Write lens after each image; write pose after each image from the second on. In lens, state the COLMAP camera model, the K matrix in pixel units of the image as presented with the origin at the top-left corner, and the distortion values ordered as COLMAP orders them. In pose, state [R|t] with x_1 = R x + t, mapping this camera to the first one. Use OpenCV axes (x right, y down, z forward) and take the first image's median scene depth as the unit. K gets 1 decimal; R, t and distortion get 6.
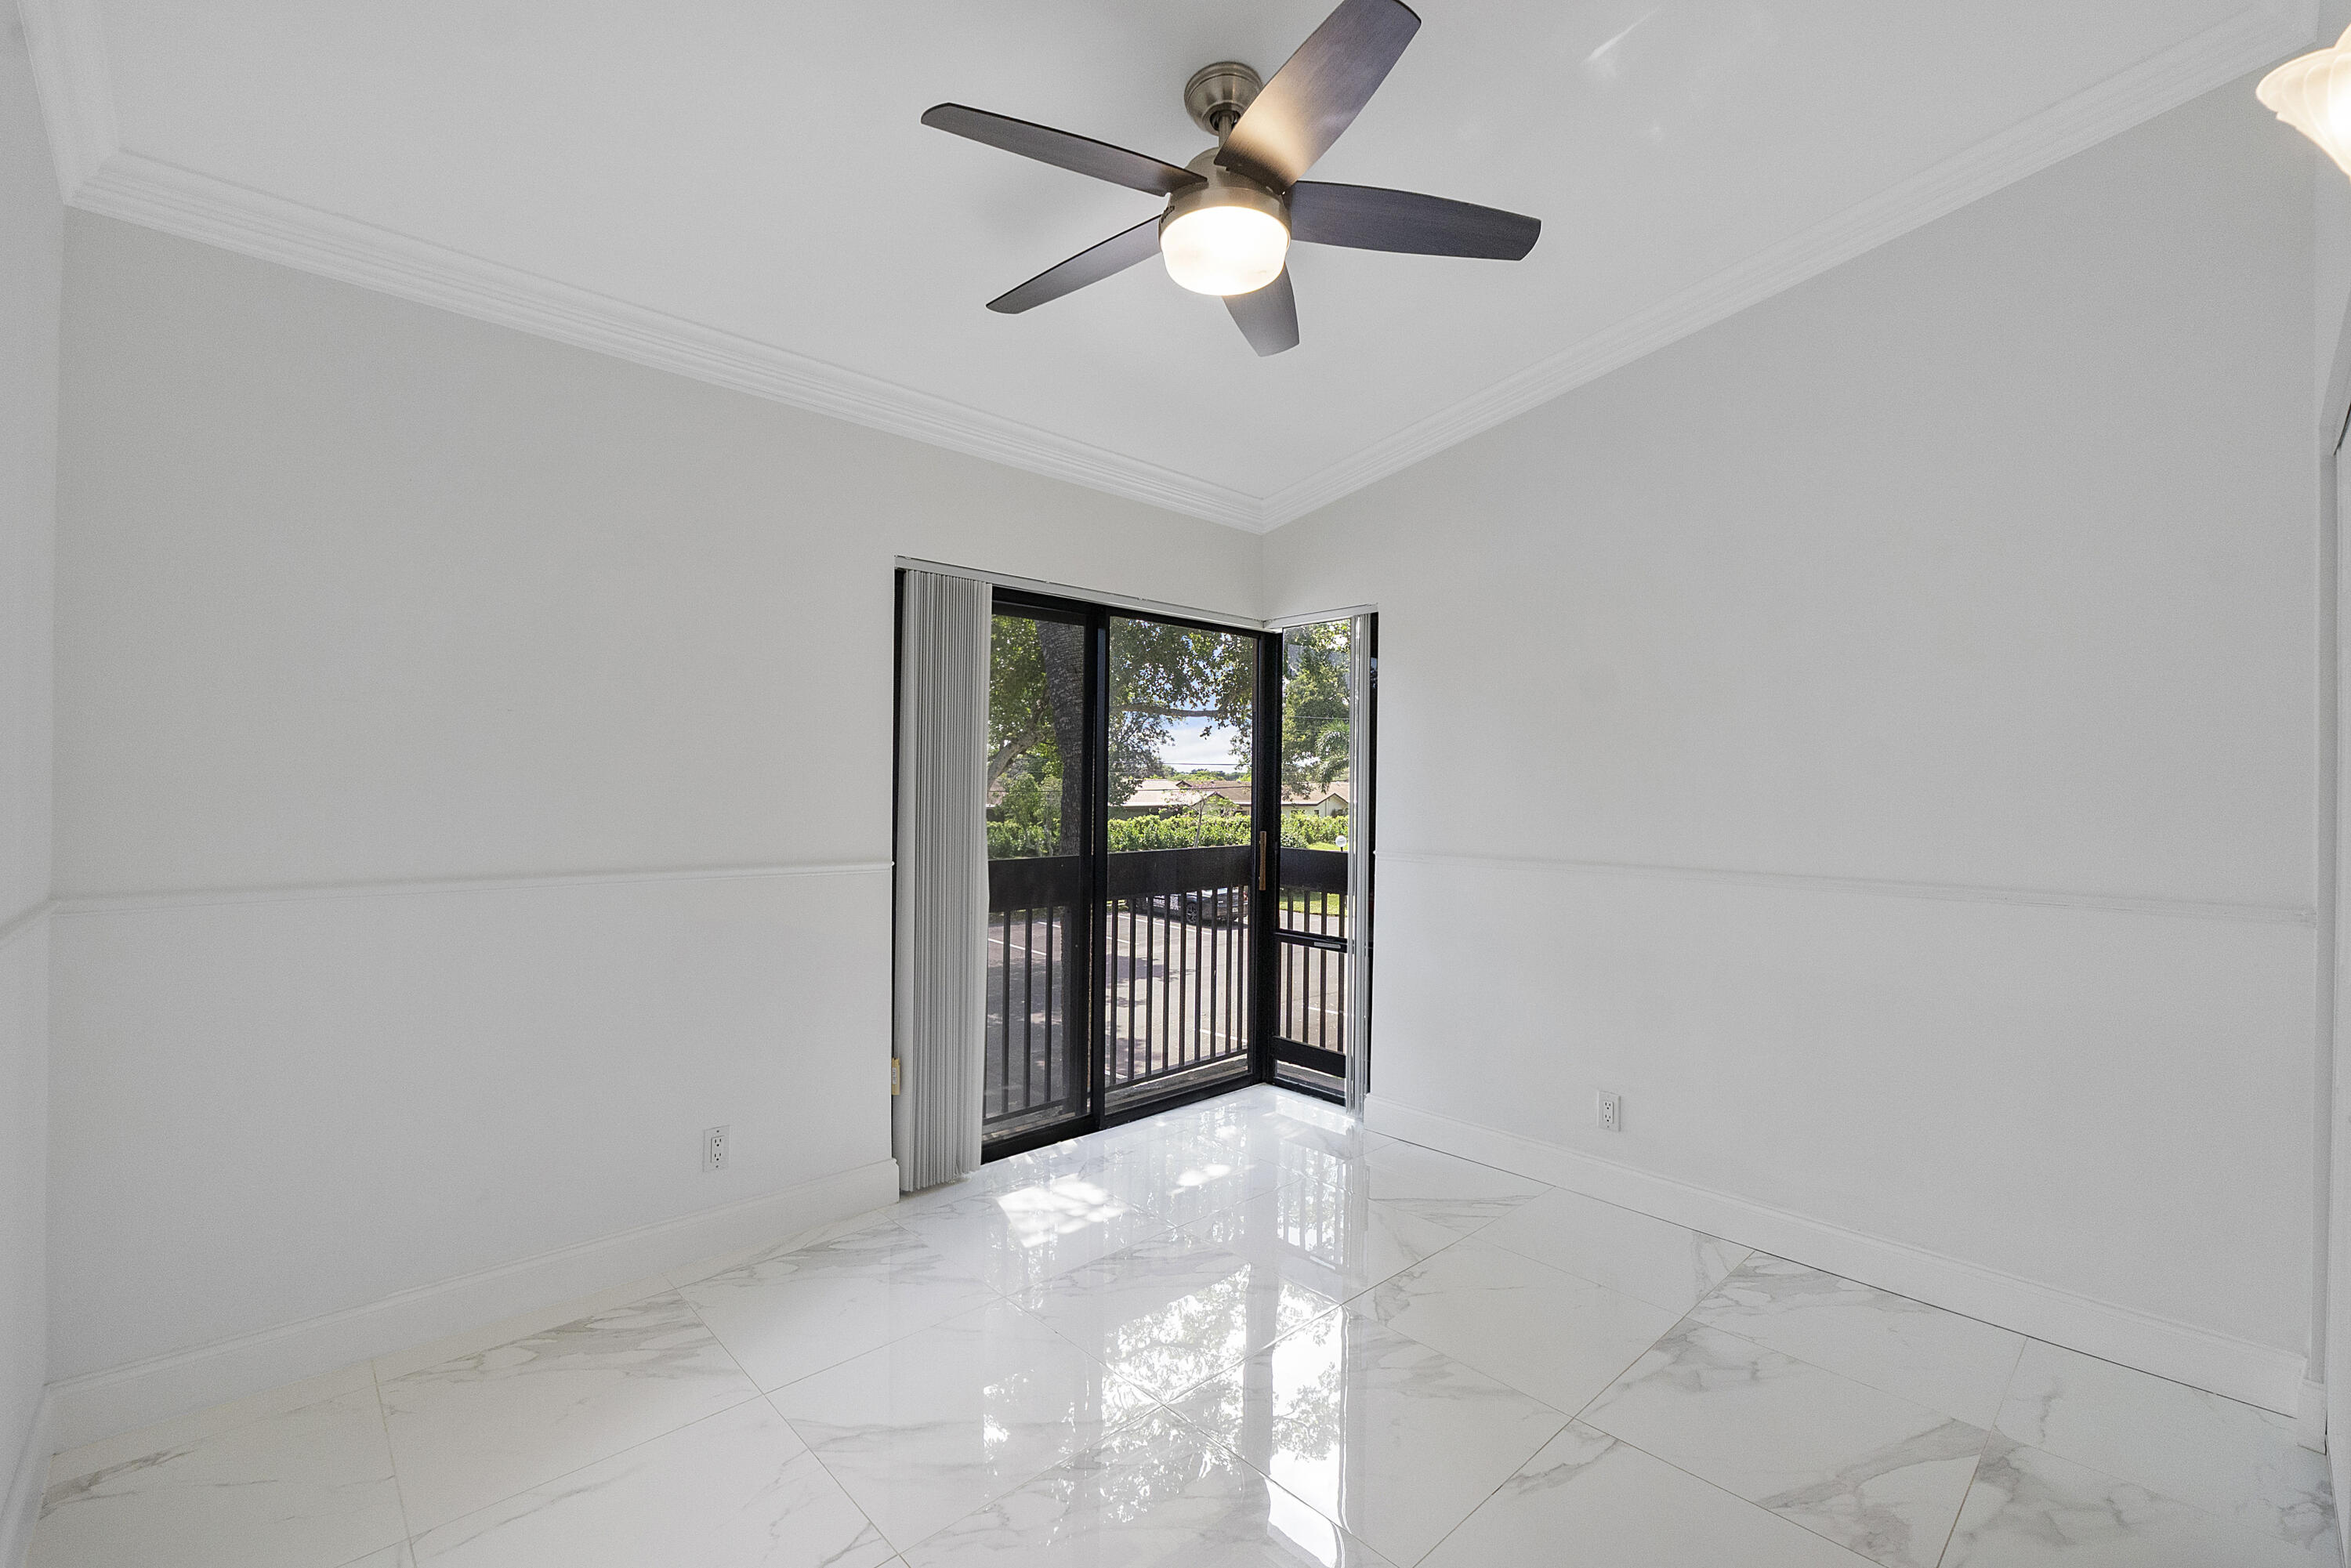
lens RADIAL K [[989.3, 0, 1175.1], [0, 989.3, 779.7], [0, 0, 1]] dist [-0.000628, -0.001554]
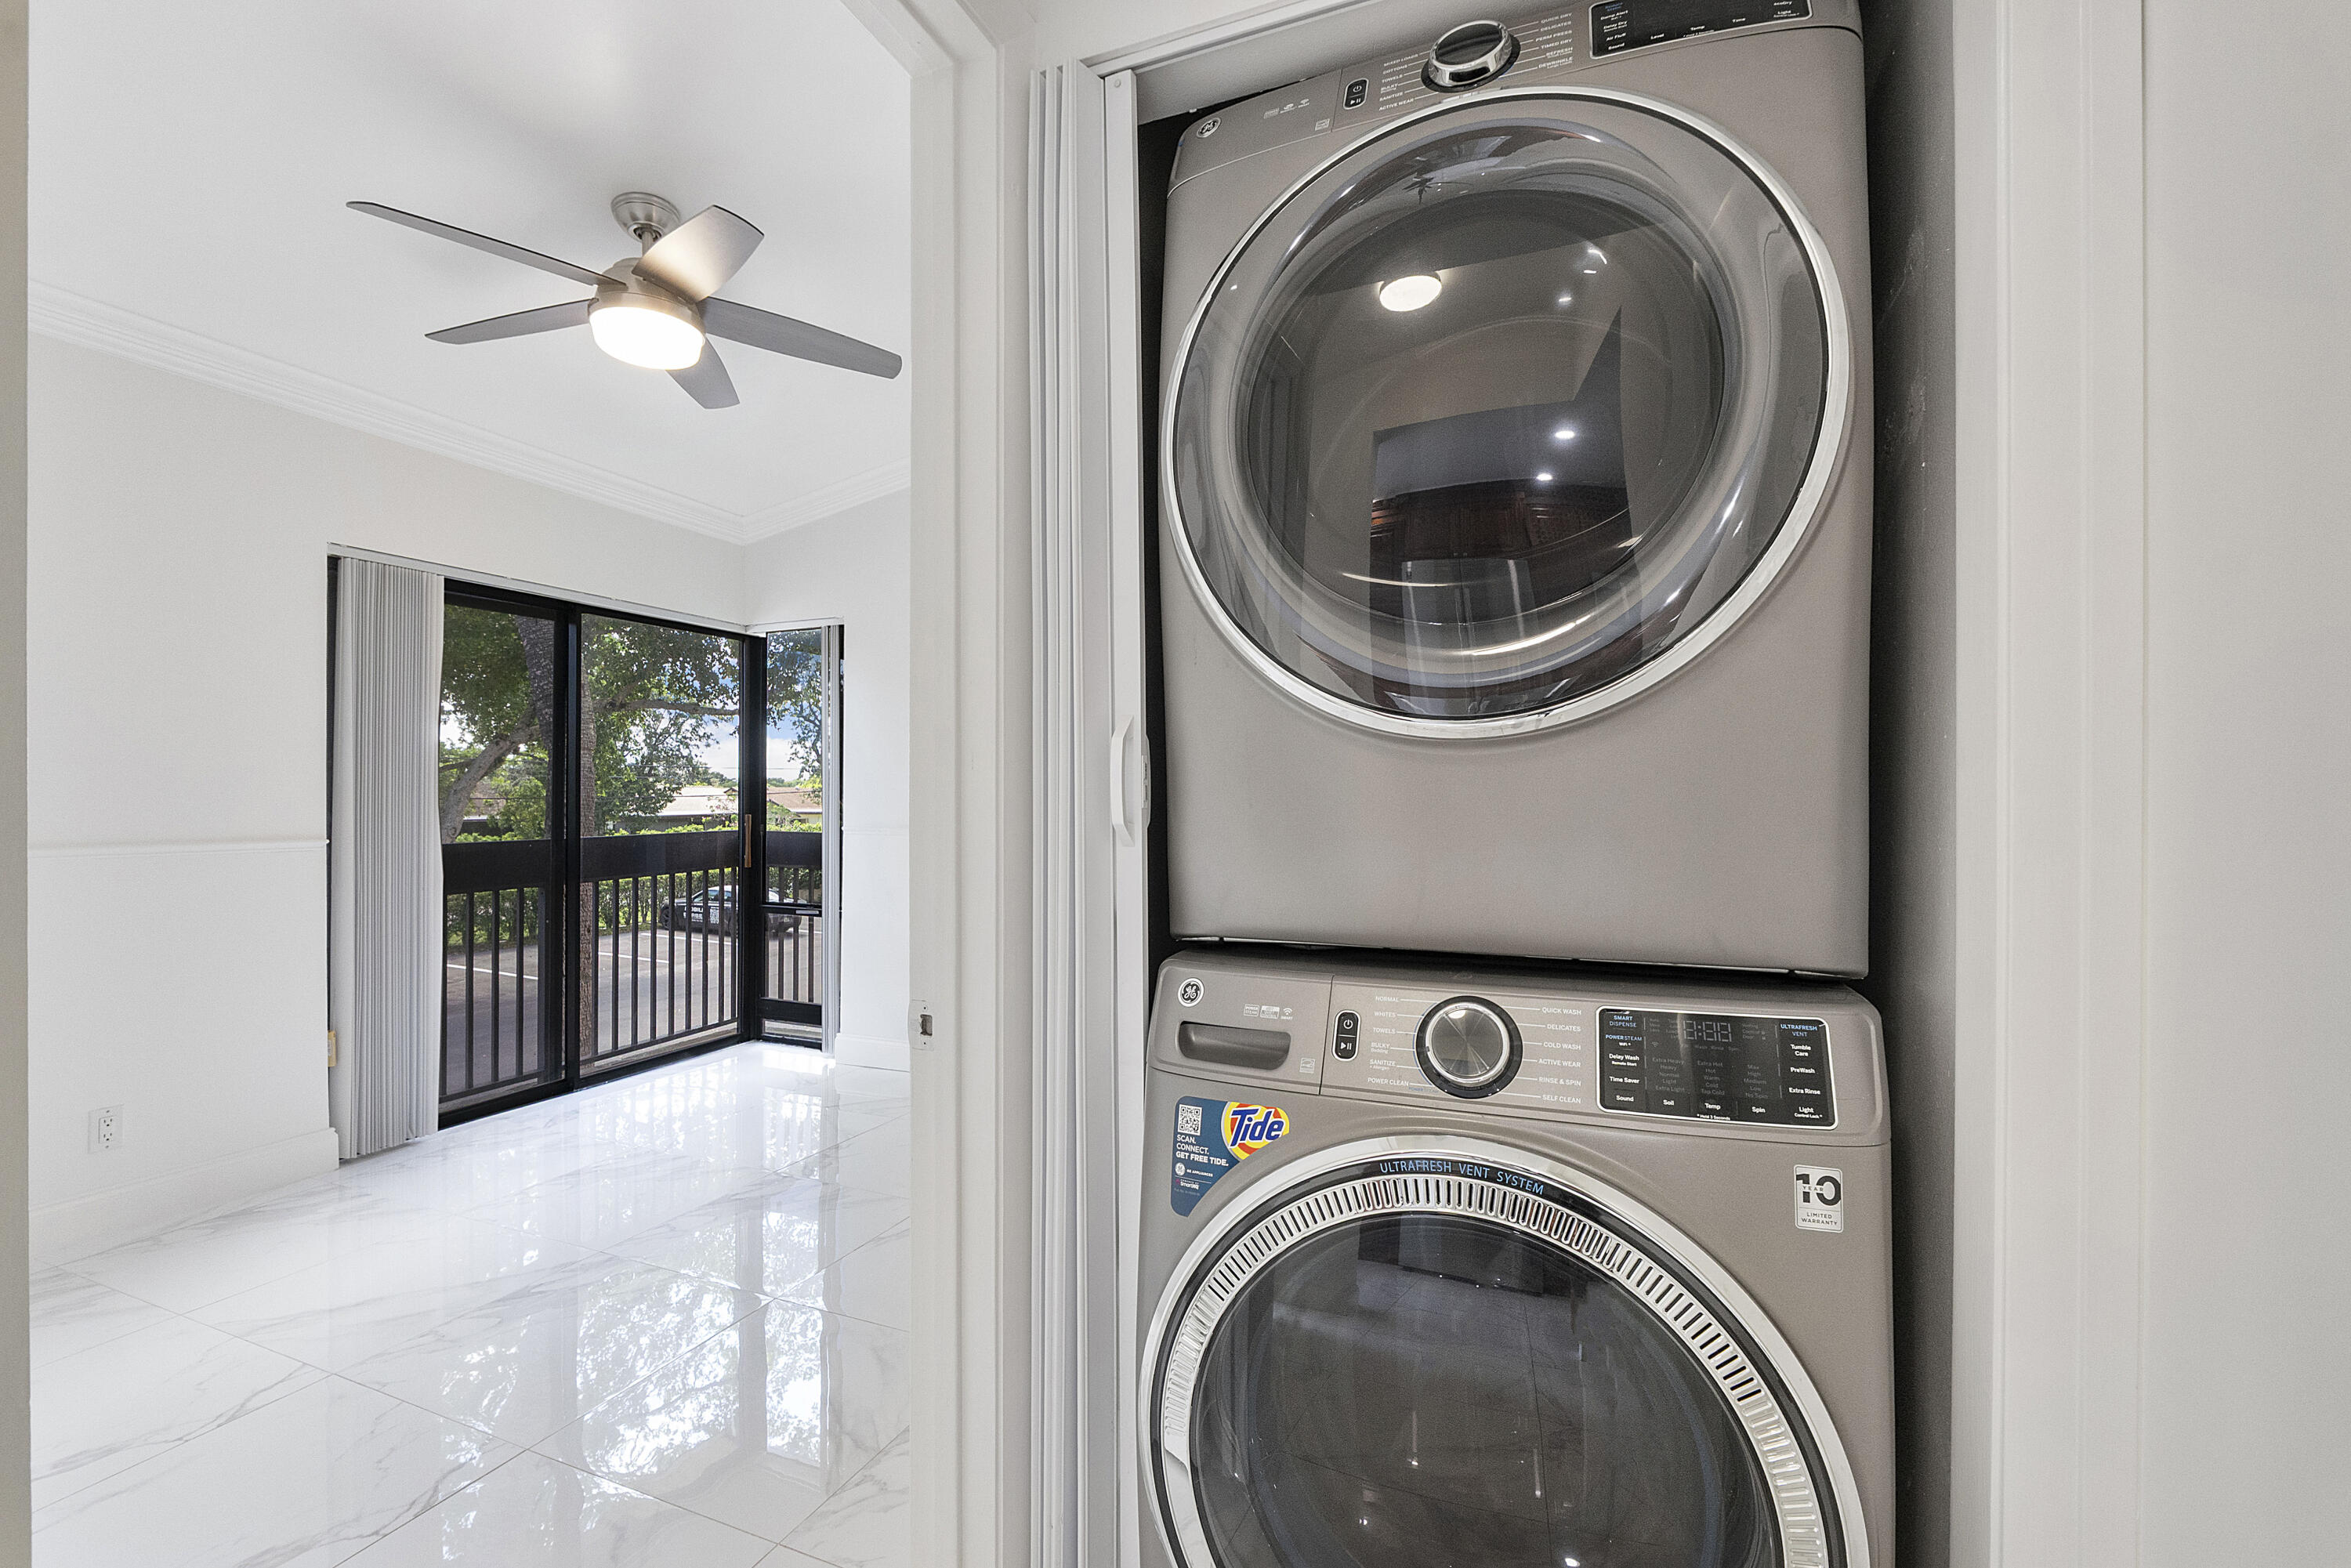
lens RADIAL K [[989.3, 0, 1170.9], [0, 989.3, 790.1], [0, 0, 1]] dist [-0.000628, -0.001554]
pose [[0.911938, -0.006789, 0.410271, 0.074880], [0.005188, 0.999974, 0.005015, 0.024562], [-0.410295, -0.002445, 0.911950, -0.238753]]
